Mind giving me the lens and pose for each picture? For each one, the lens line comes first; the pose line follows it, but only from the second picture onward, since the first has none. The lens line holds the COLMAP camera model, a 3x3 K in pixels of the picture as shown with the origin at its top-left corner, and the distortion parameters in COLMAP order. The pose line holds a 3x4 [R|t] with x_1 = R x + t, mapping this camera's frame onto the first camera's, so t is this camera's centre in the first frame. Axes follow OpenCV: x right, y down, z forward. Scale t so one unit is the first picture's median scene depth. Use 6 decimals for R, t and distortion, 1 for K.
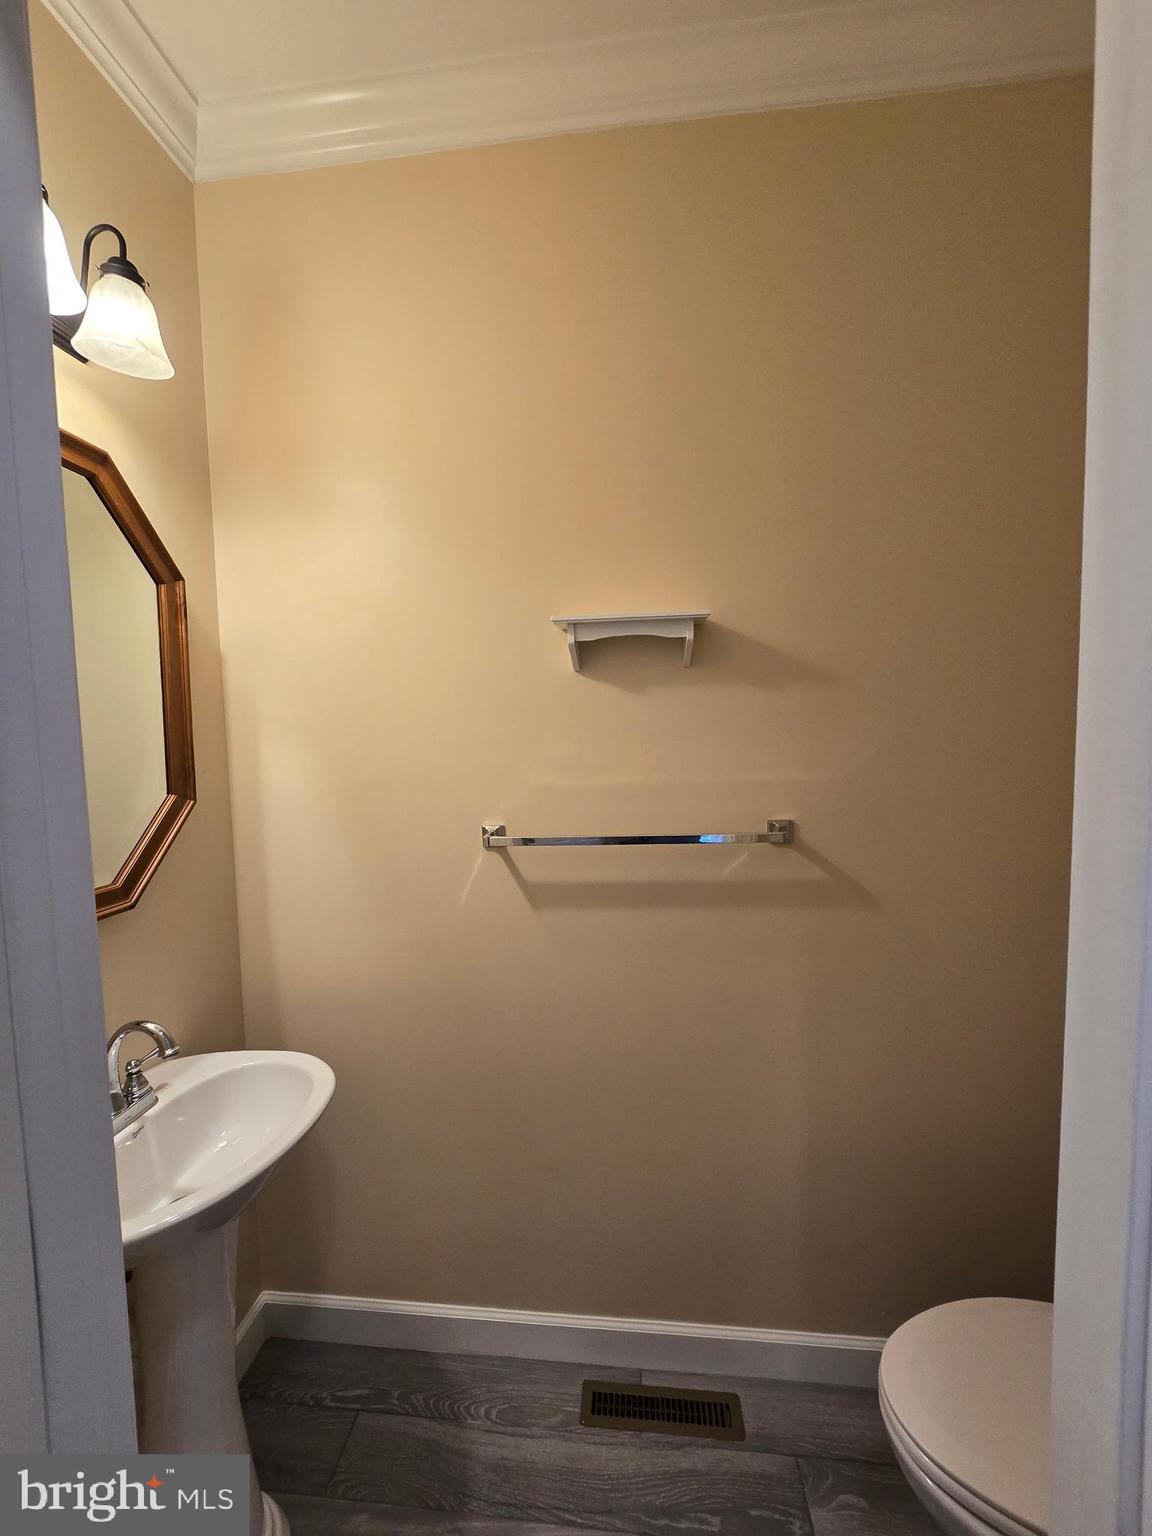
lens RADIAL K [[632.7, 0, 567.1], [0, 632.7, 769.1], [0, 0, 1]] dist [-0.008692, 0.003349]
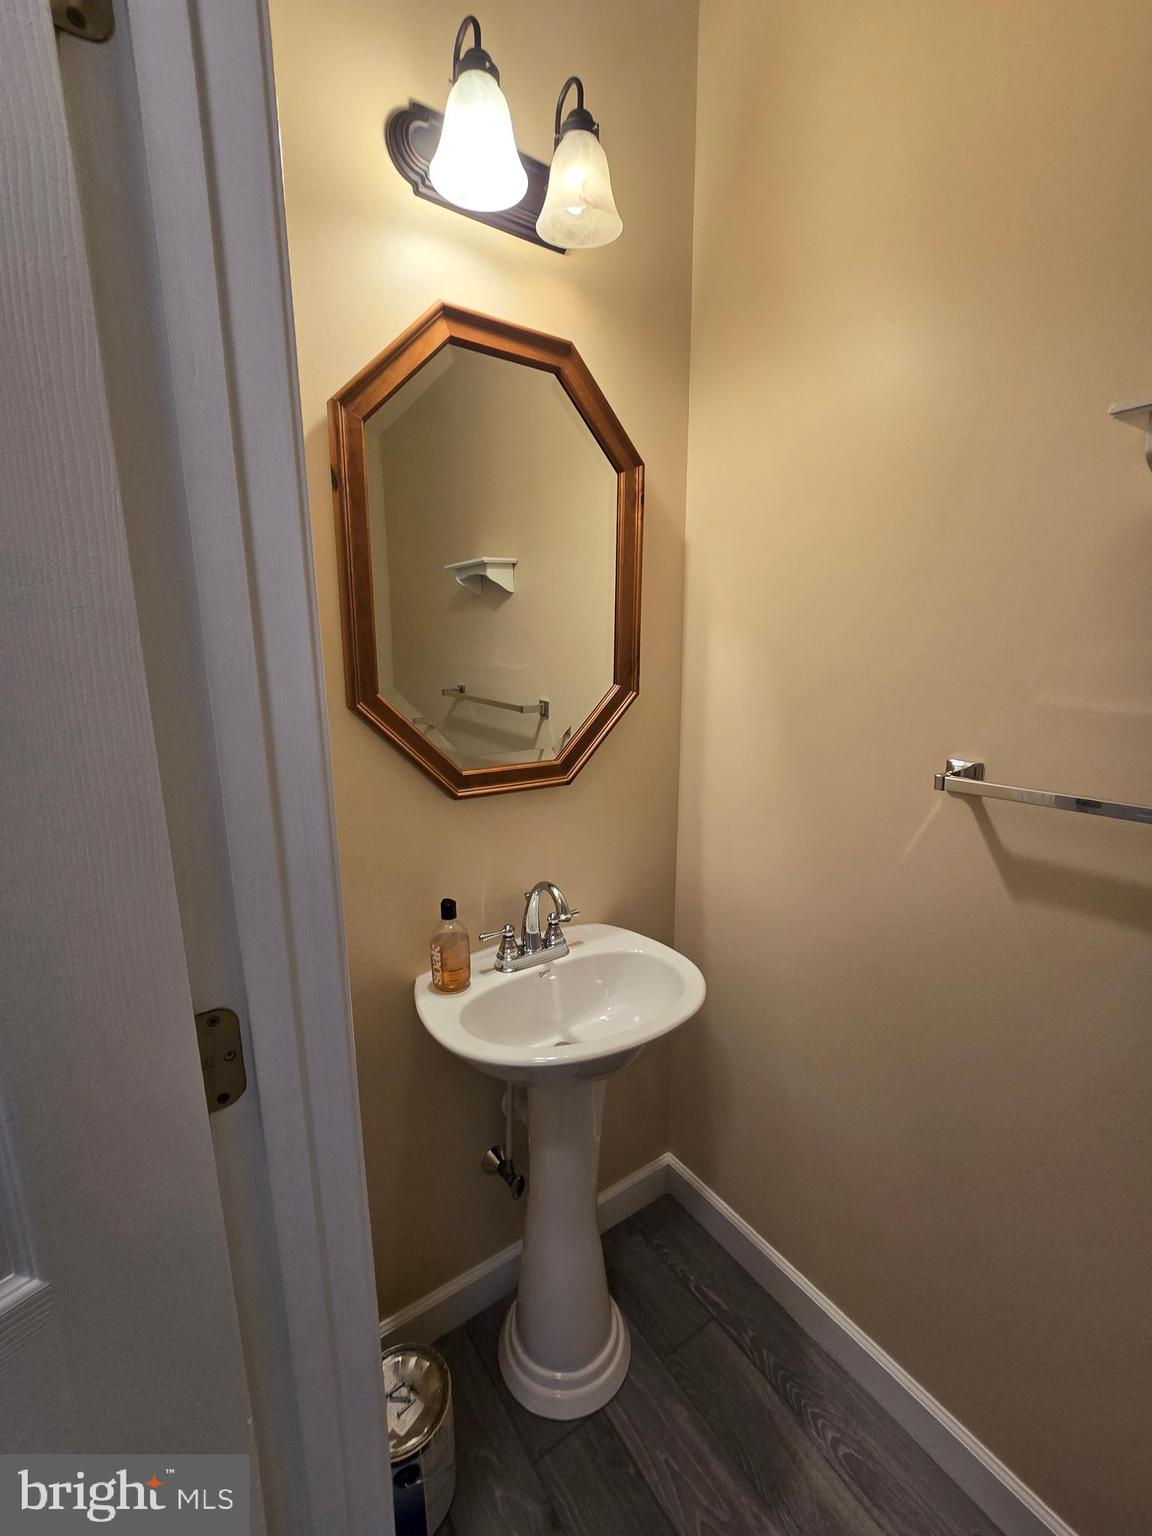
lens RADIAL K [[632.7, 0, 577.4], [0, 632.7, 770.5], [0, 0, 1]] dist [-0.008692, 0.003349]
pose [[0.646467, 0.166292, -0.744599, 0.135374], [-0.052420, 0.983332, 0.174096, 0.001351], [0.761139, -0.073516, 0.644409, 0.264836]]
